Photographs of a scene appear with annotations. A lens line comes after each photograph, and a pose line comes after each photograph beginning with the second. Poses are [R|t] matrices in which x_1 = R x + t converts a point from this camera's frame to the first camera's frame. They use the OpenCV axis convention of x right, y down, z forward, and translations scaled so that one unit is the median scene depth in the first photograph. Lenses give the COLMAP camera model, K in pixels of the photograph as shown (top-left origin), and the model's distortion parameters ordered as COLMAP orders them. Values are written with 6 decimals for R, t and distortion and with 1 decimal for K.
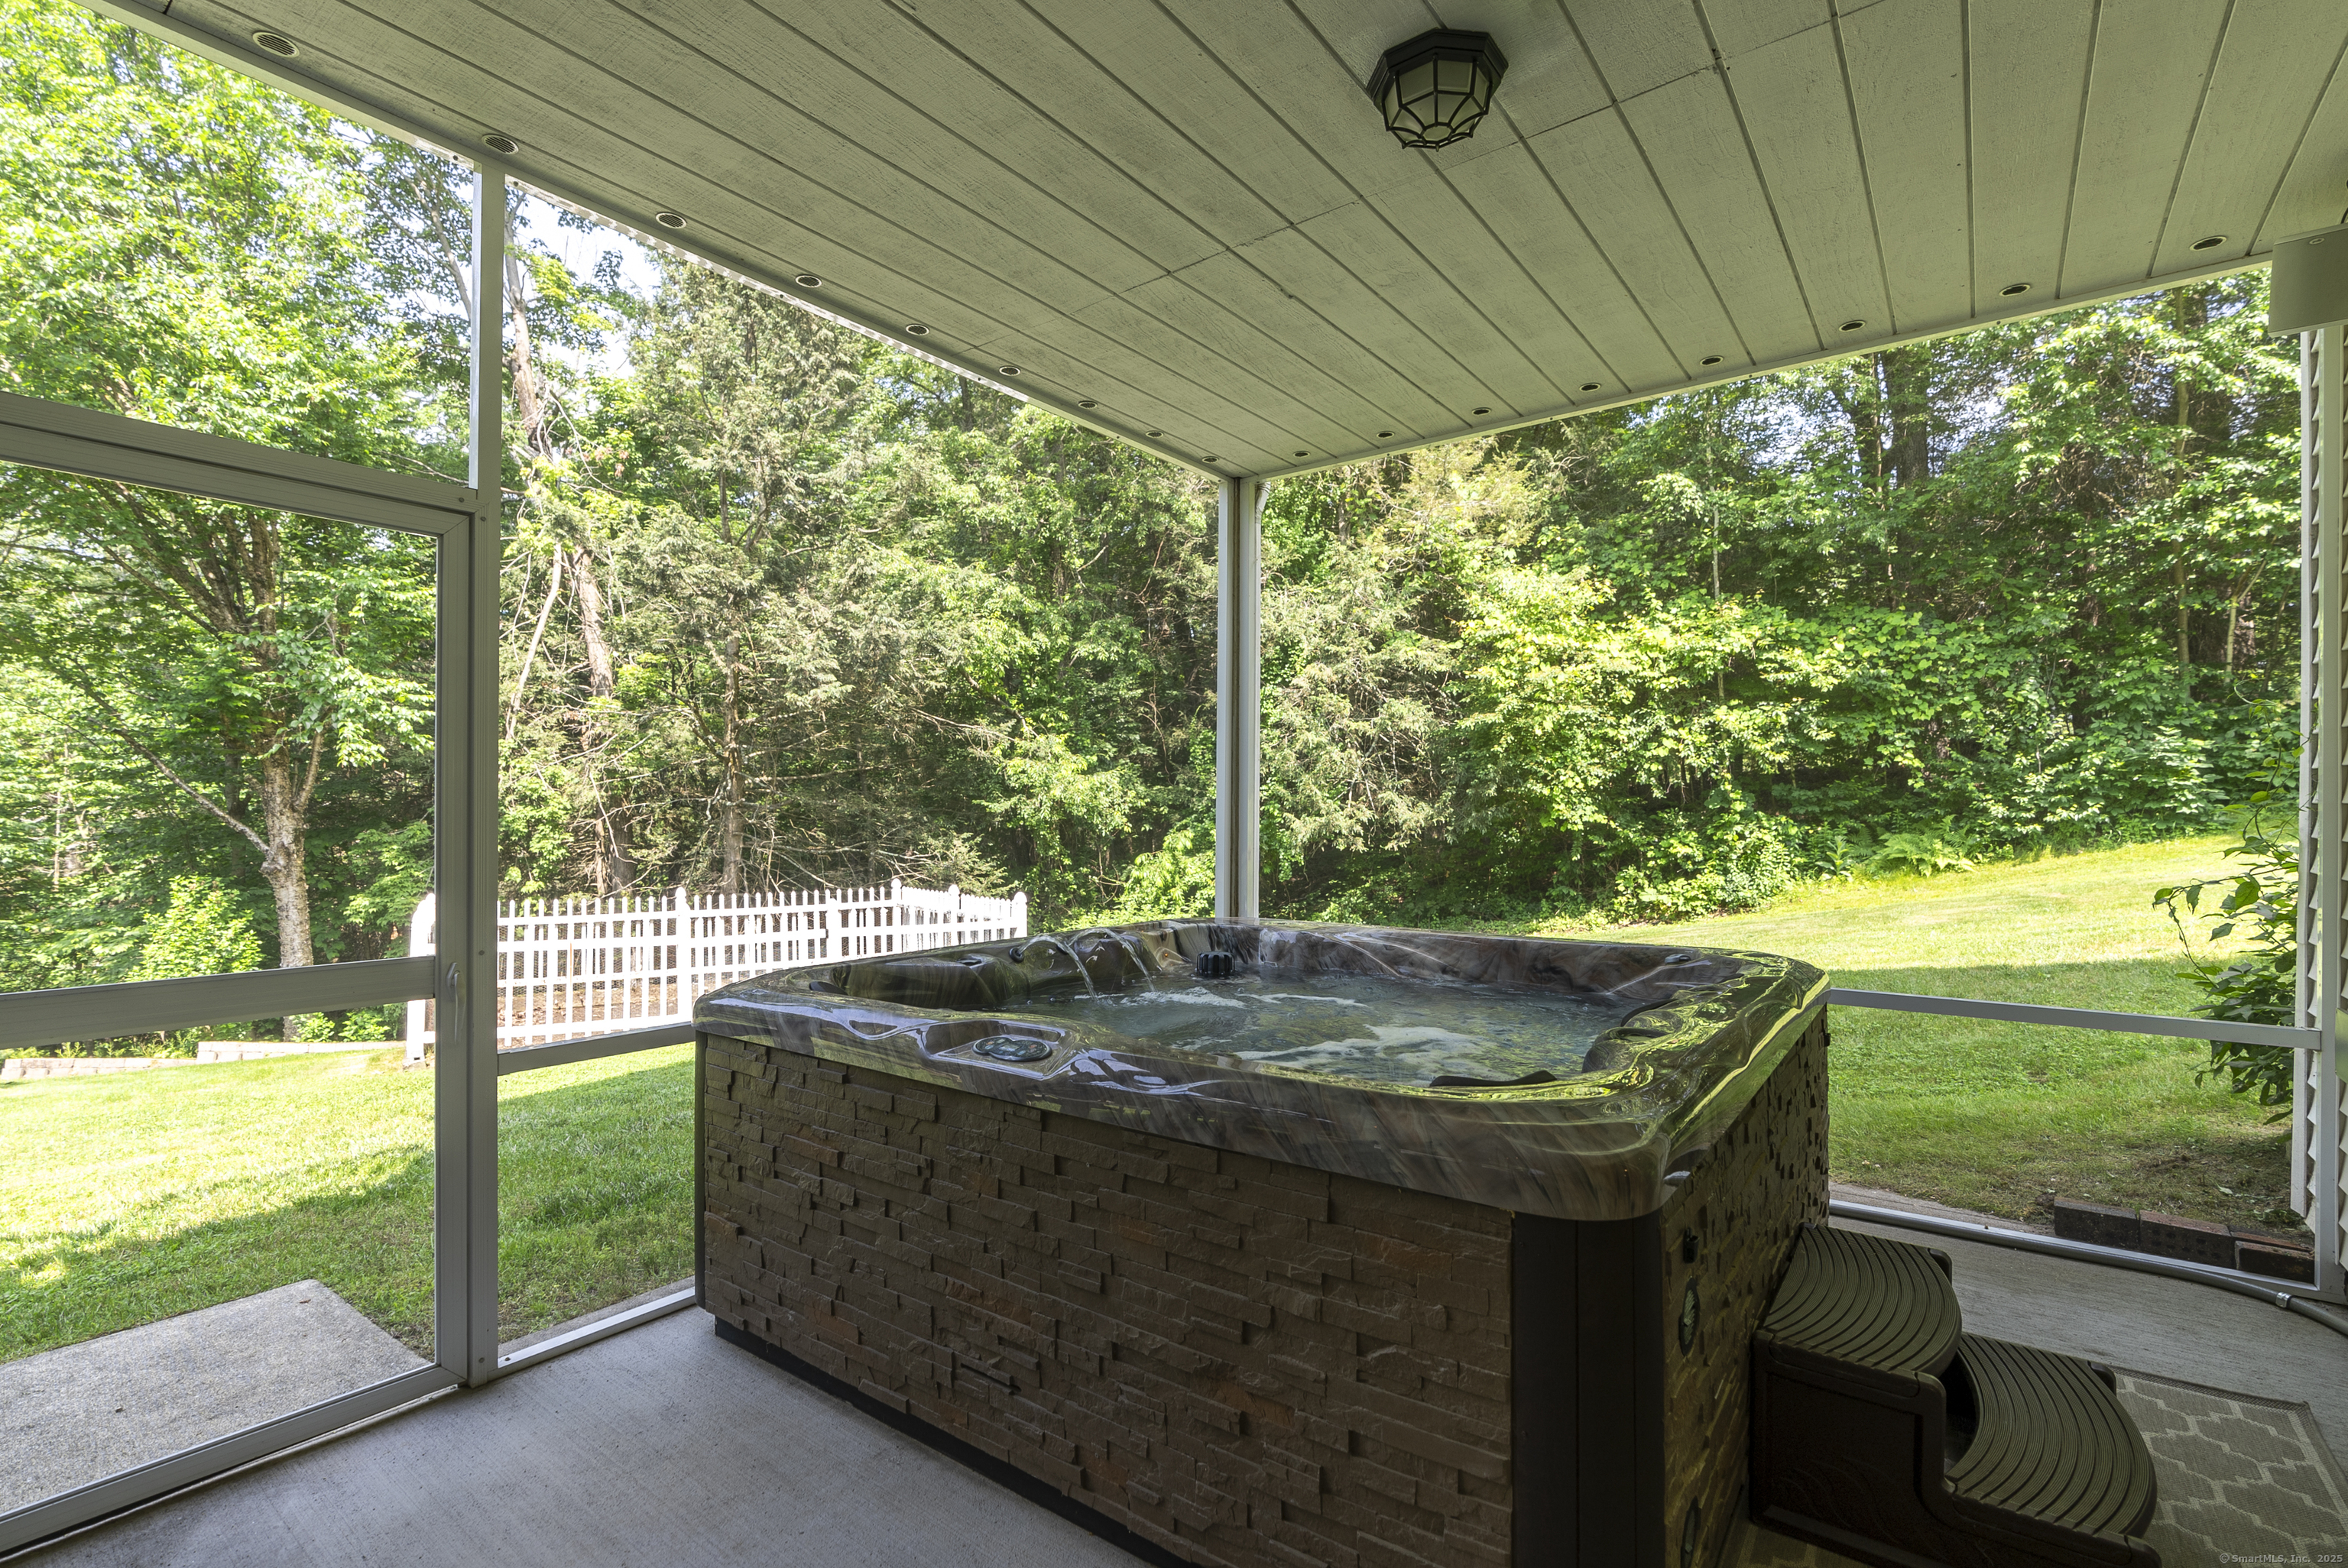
lens RADIAL K [[1068.6, 0, 1174.8], [0, 1068.6, 799.5], [0, 0, 1]] dist [0.002861, -0.000008]
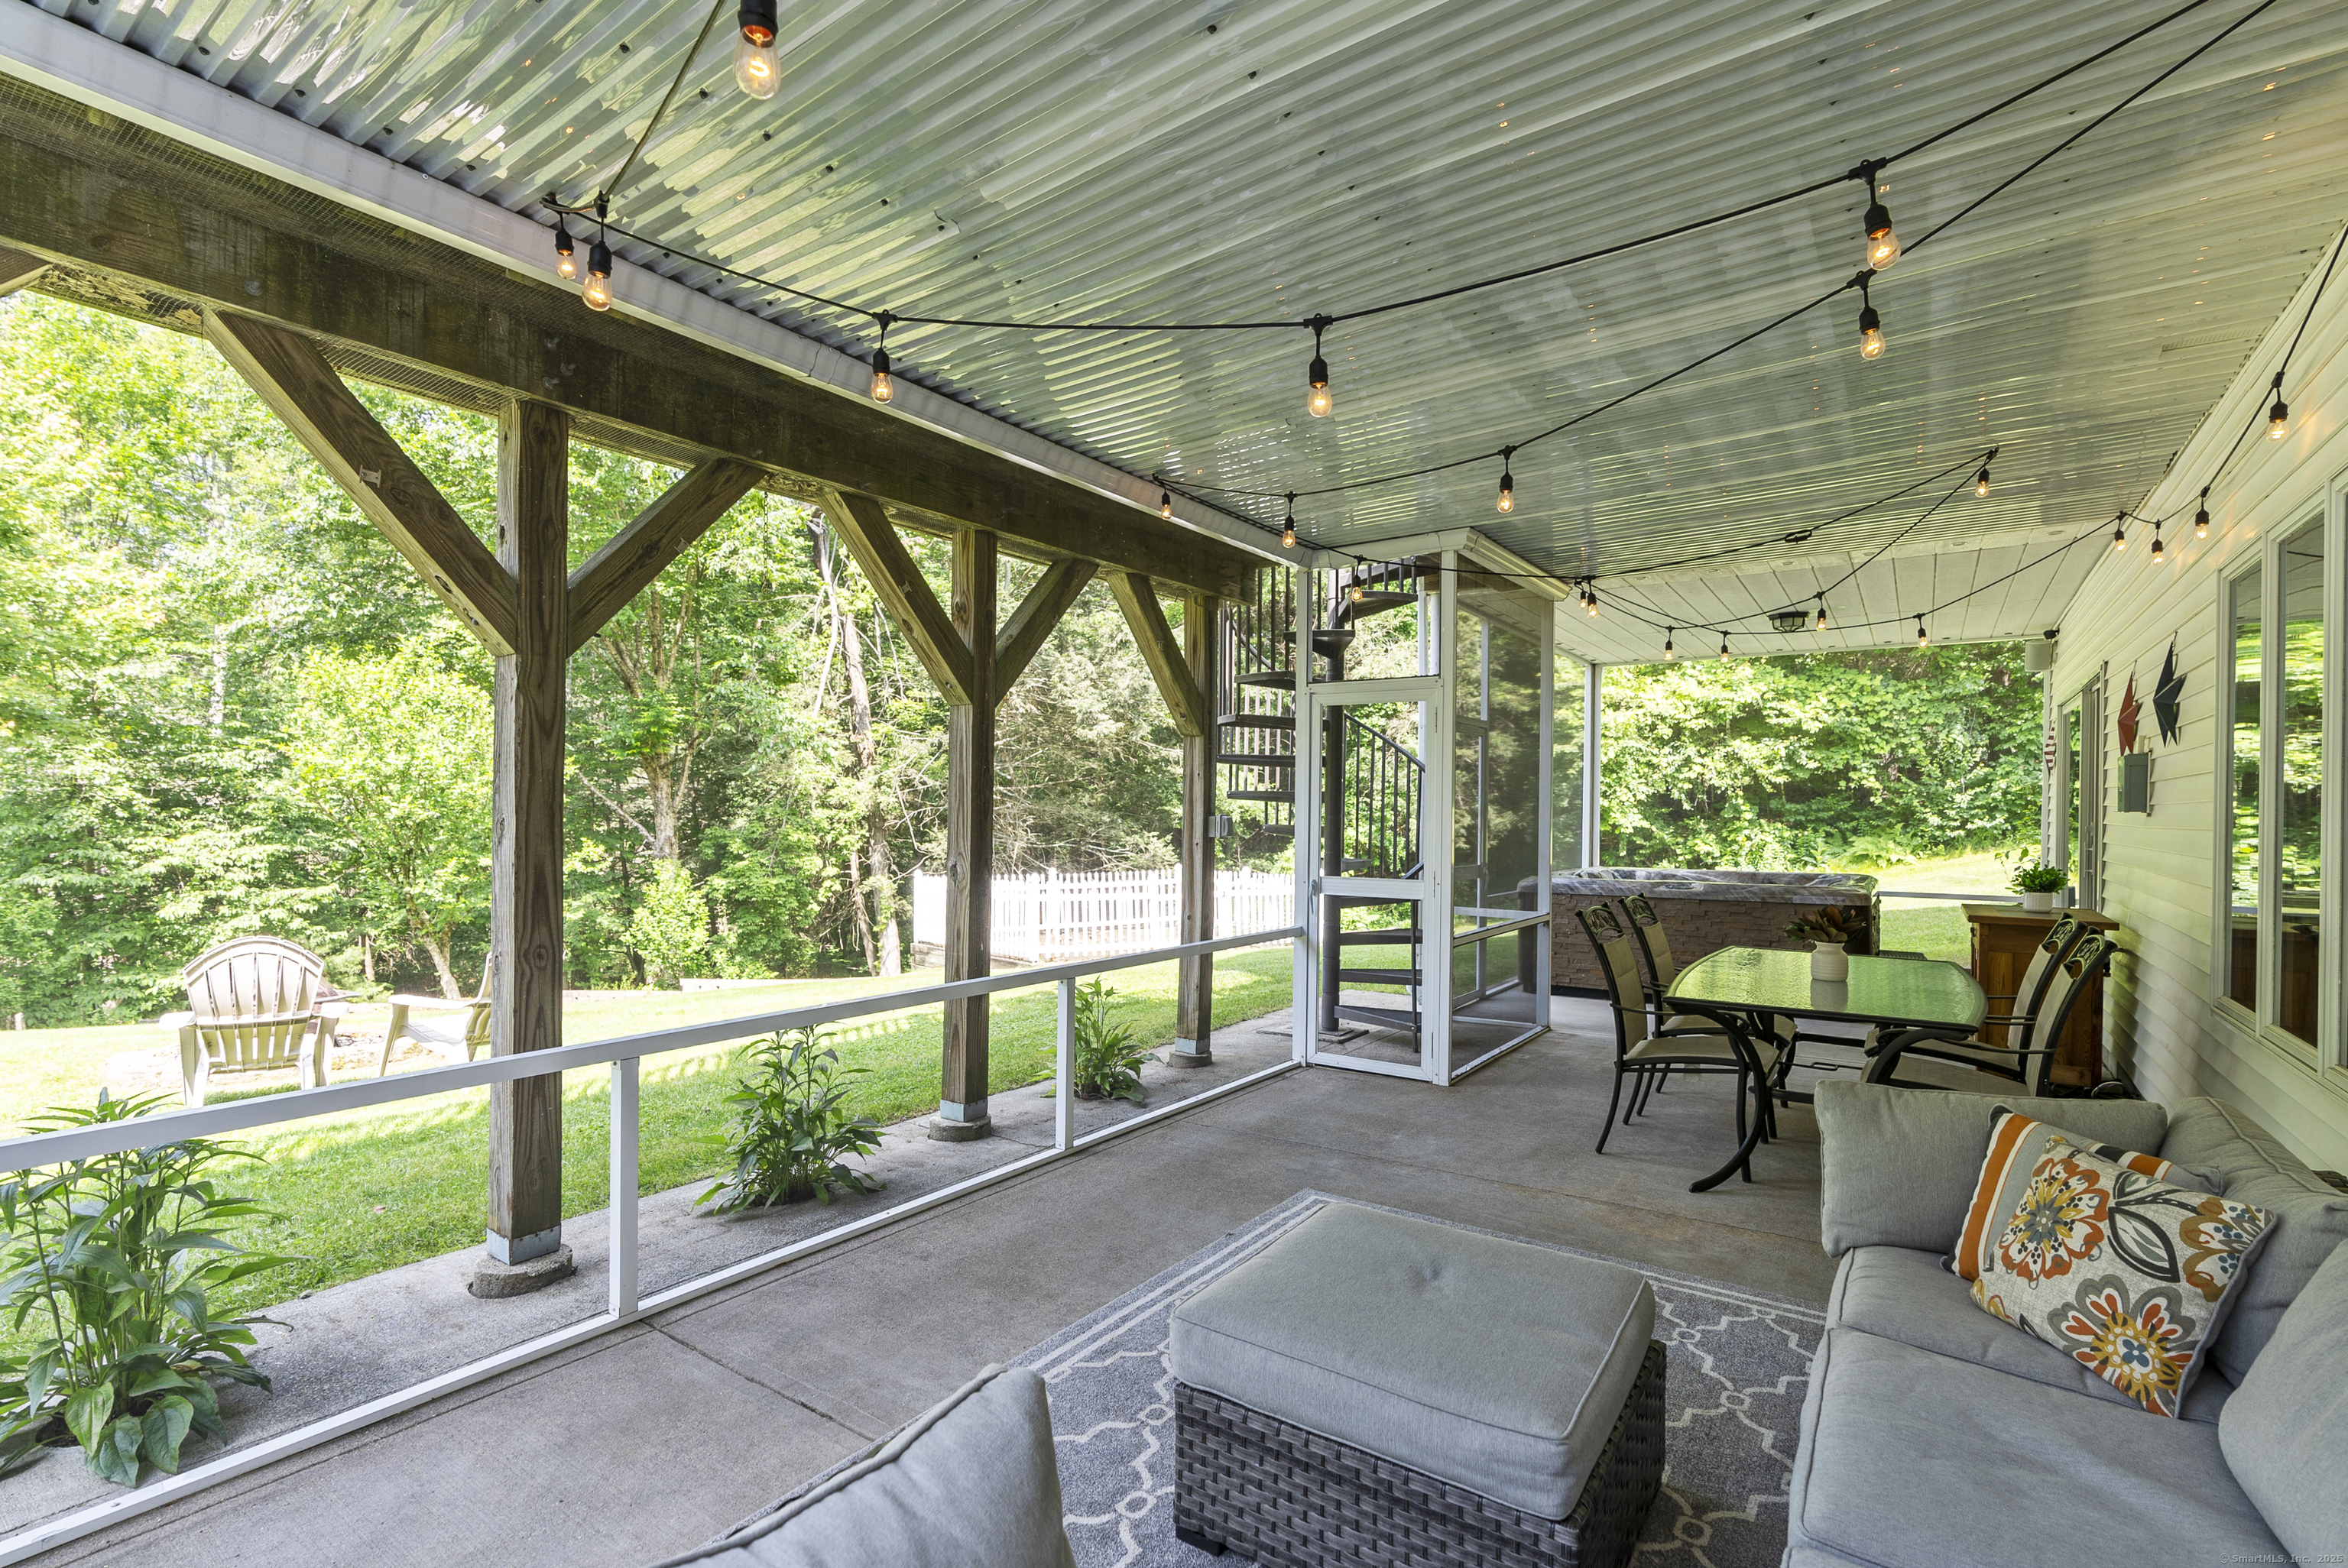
lens RADIAL K [[1068.6, 0, 1175.5], [0, 1068.6, 807.1], [0, 0, 1]] dist [0.002861, -0.000008]
pose [[0.998967, 0.007049, 0.044899, -0.260209], [-0.007261, 0.999963, 0.004553, -0.005498], [-0.044865, -0.004874, 0.998981, -0.322271]]
